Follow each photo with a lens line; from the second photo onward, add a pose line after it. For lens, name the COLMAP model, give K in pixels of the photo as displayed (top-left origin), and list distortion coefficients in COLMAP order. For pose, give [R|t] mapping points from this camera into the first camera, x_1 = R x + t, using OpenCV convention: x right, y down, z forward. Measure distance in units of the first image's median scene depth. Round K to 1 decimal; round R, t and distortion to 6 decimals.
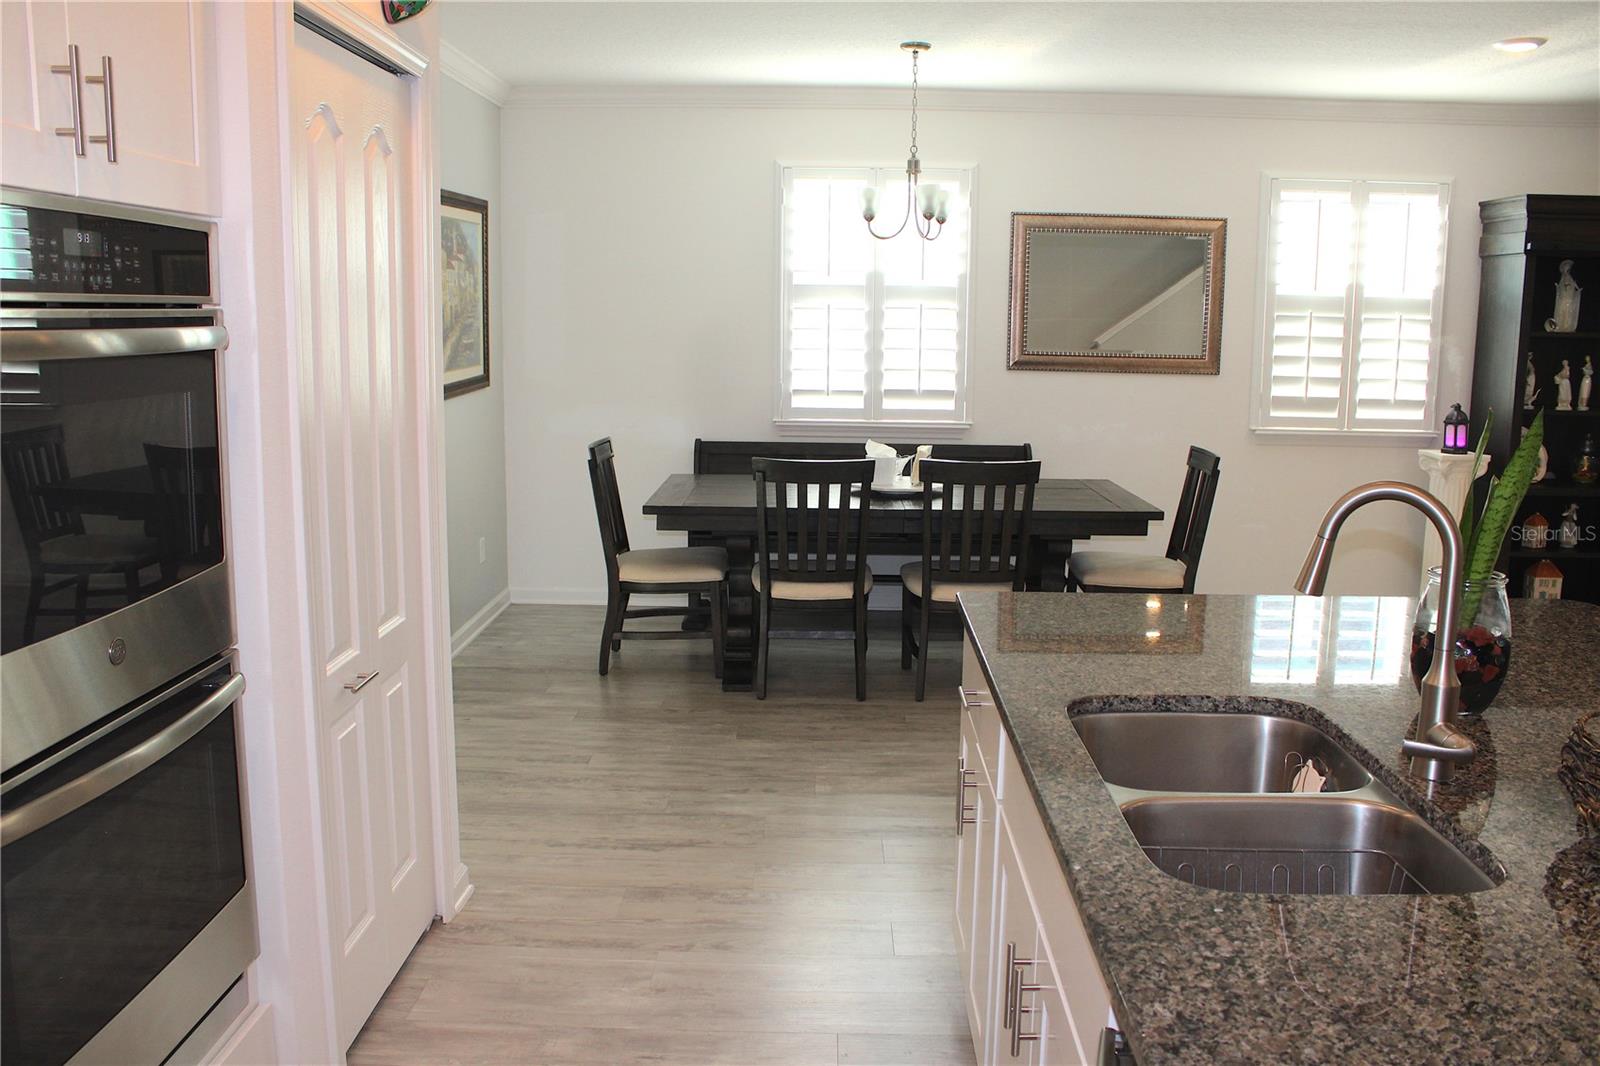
lens RADIAL K [[1317.6, 0, 803.8], [0, 1317.6, 518.9], [0, 0, 1]] dist [-0.166951, 0.147884]
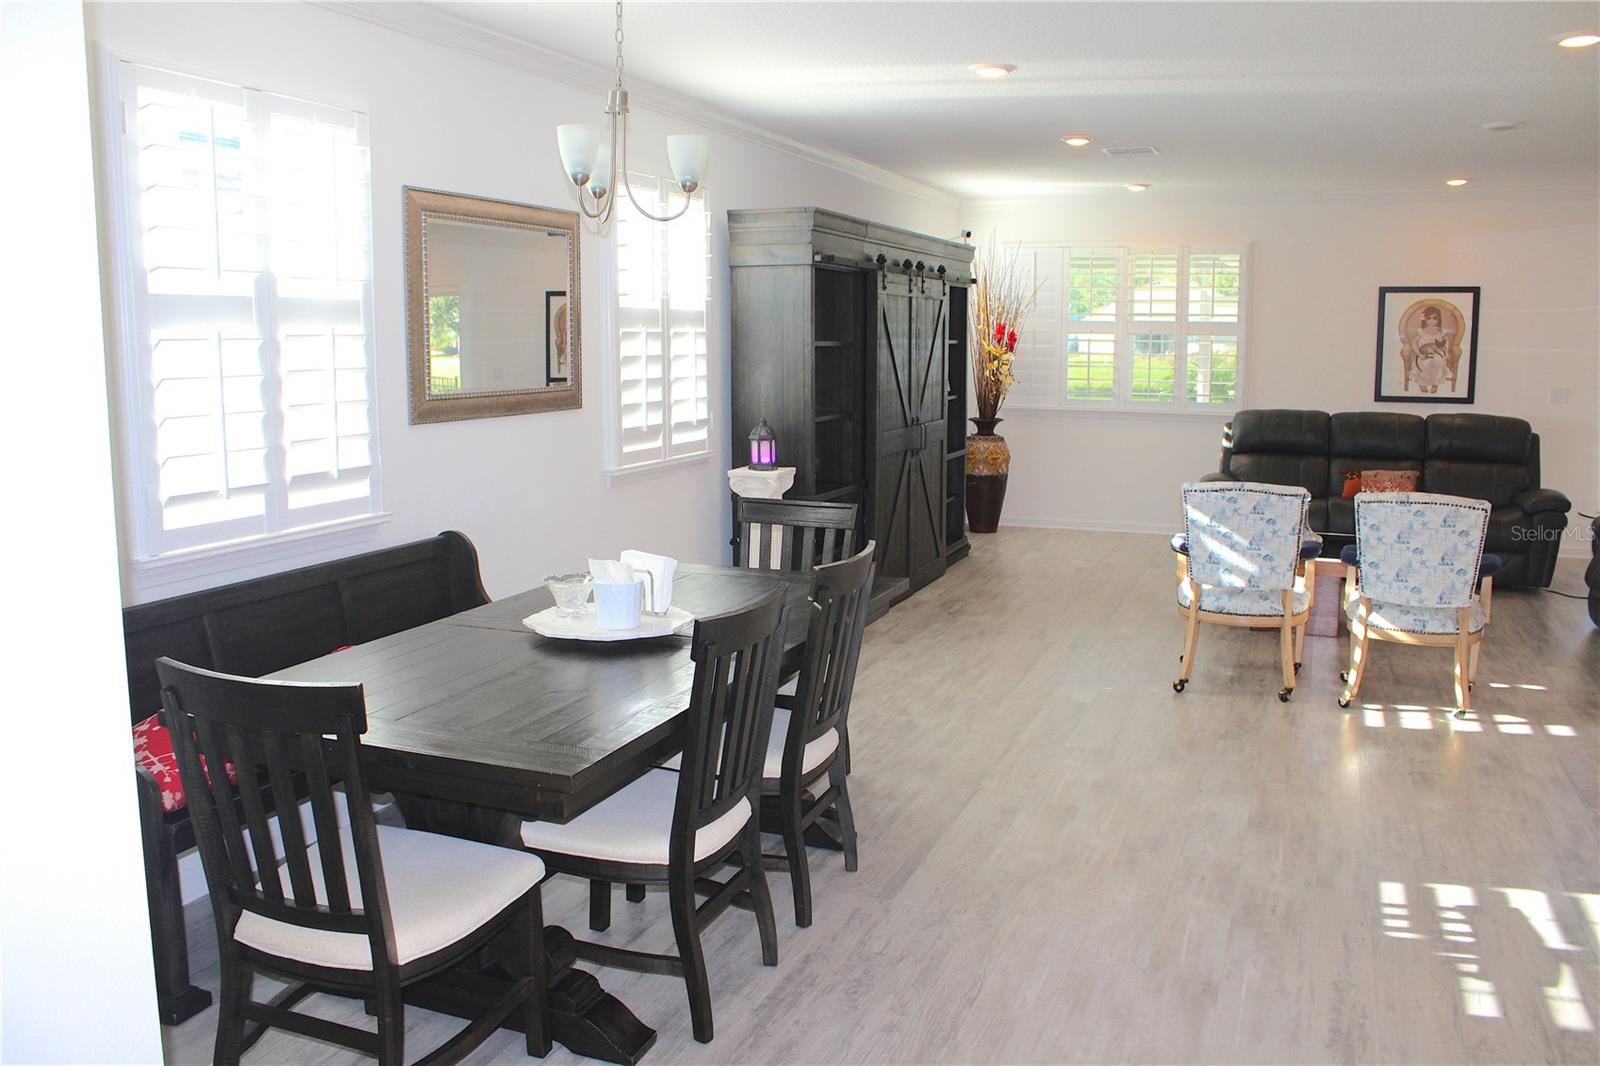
lens RADIAL K [[1317.6, 0, 800.8], [0, 1317.6, 529.7], [0, 0, 1]] dist [-0.166951, 0.147884]
pose [[0.357170, -0.148376, 0.922179, -0.407466], [0.149447, 0.983661, 0.100386, -0.104300], [-0.922006, 0.101962, 0.373509, 0.613984]]
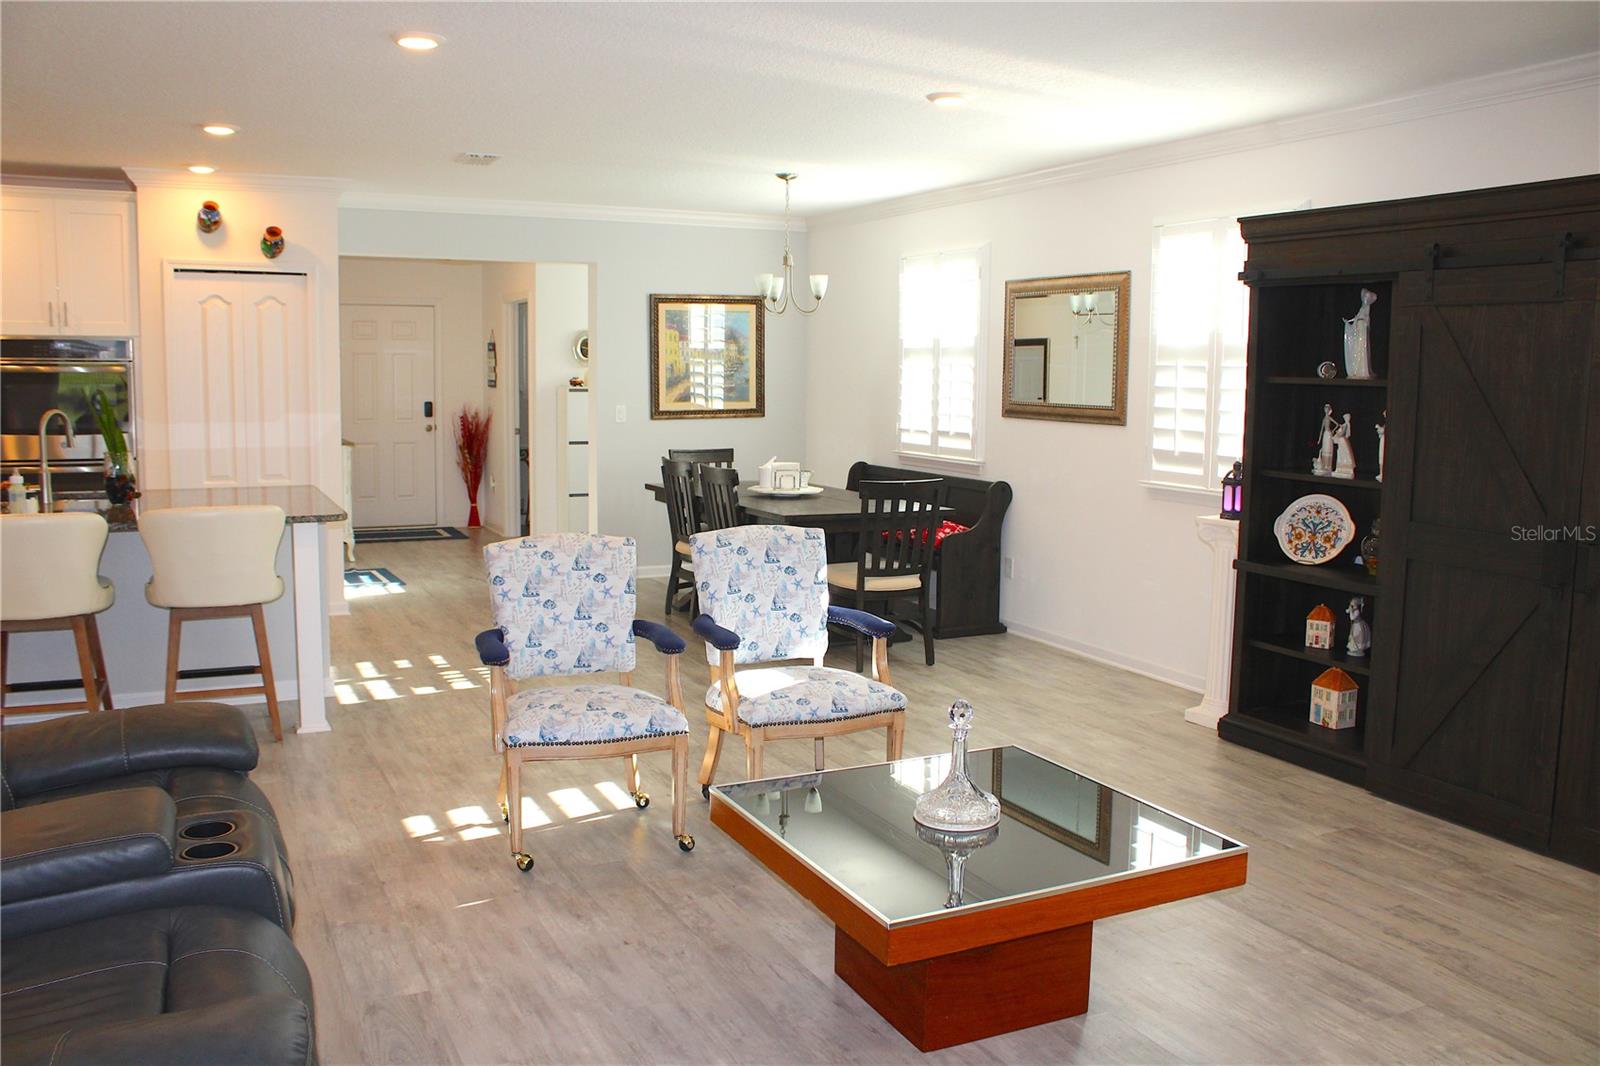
lens RADIAL K [[1317.6, 0, 800.8], [0, 1317.6, 526.9], [0, 0, 1]] dist [-0.166951, 0.147884]
pose [[0.457319, 0.098027, -0.883883, 1.166884], [-0.146384, 0.988647, 0.033907, -0.033380], [0.877172, 0.113880, 0.466477, 0.335642]]
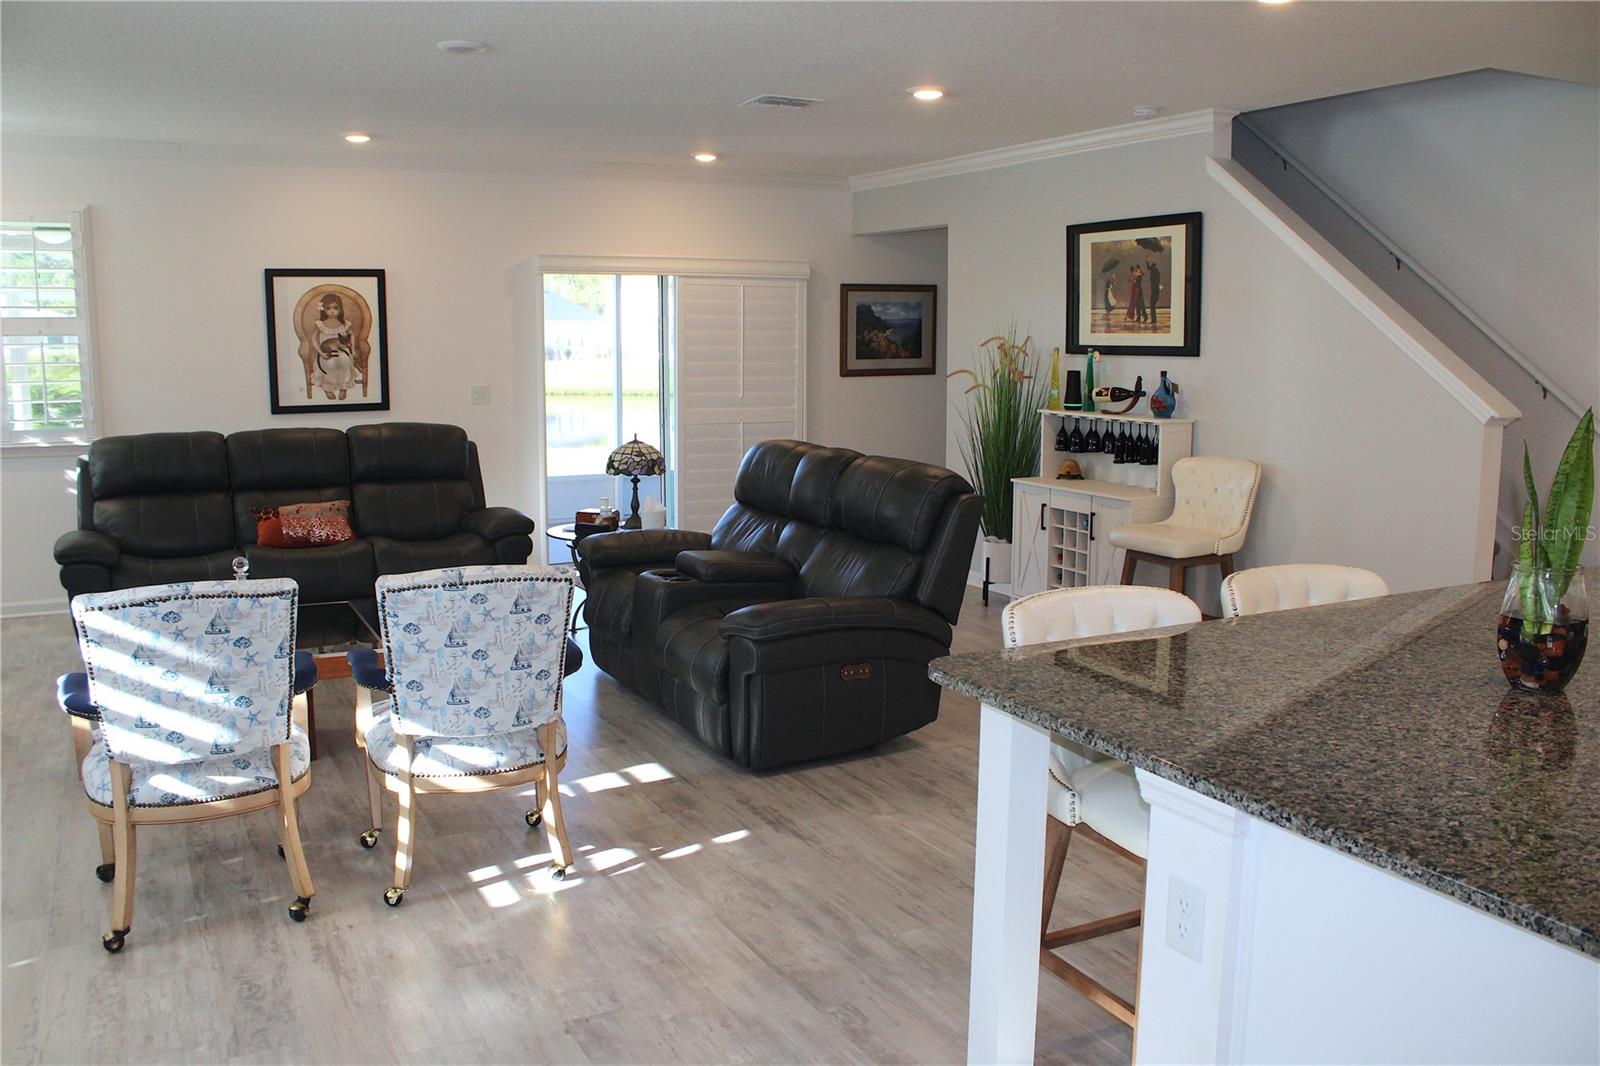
lens RADIAL K [[1317.6, 0, 803.7], [0, 1317.6, 525.0], [0, 0, 1]] dist [-0.166951, 0.147884]
pose [[-0.483771, -0.136496, 0.864485, -0.038175], [0.130042, 0.965588, 0.225231, -0.105916], [-0.865480, 0.221379, -0.449373, 0.671288]]
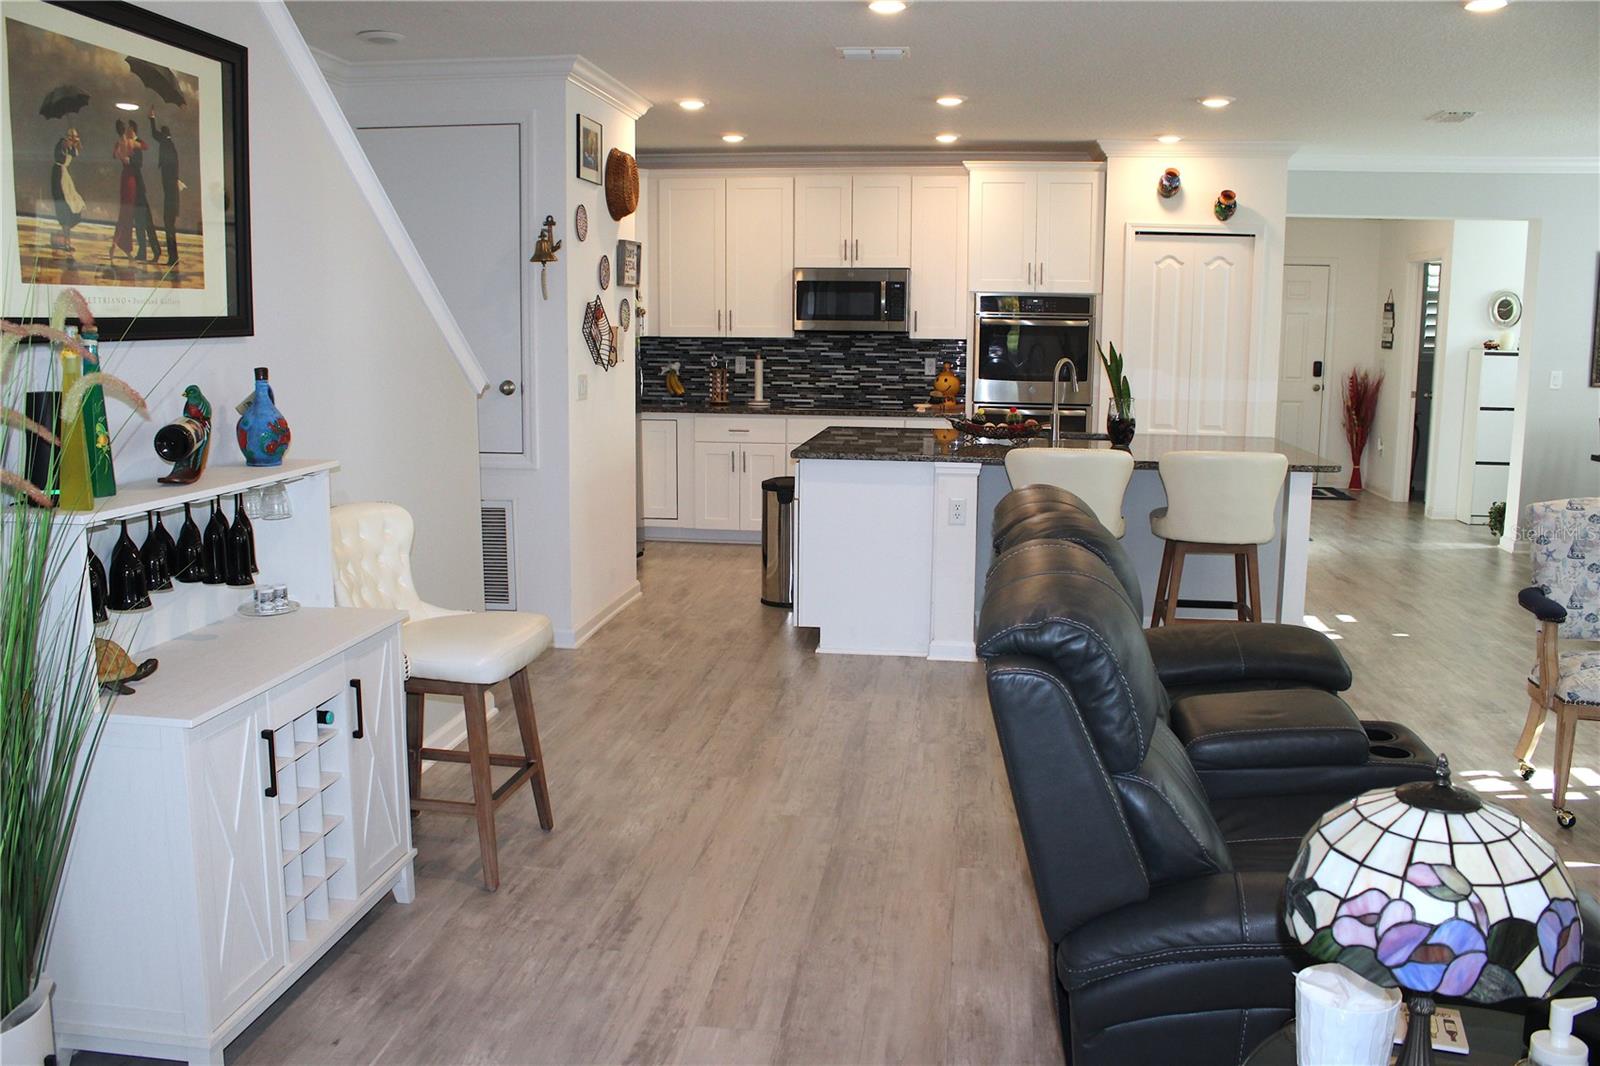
lens RADIAL K [[1317.6, 0, 806.9], [0, 1317.6, 535.9], [0, 0, 1]] dist [-0.166951, 0.147884]
pose [[-0.112652, 0.147127, -0.982682, 1.196908], [-0.164526, 0.972564, 0.164473, -0.007468], [0.979919, 0.180204, -0.085355, 0.192877]]
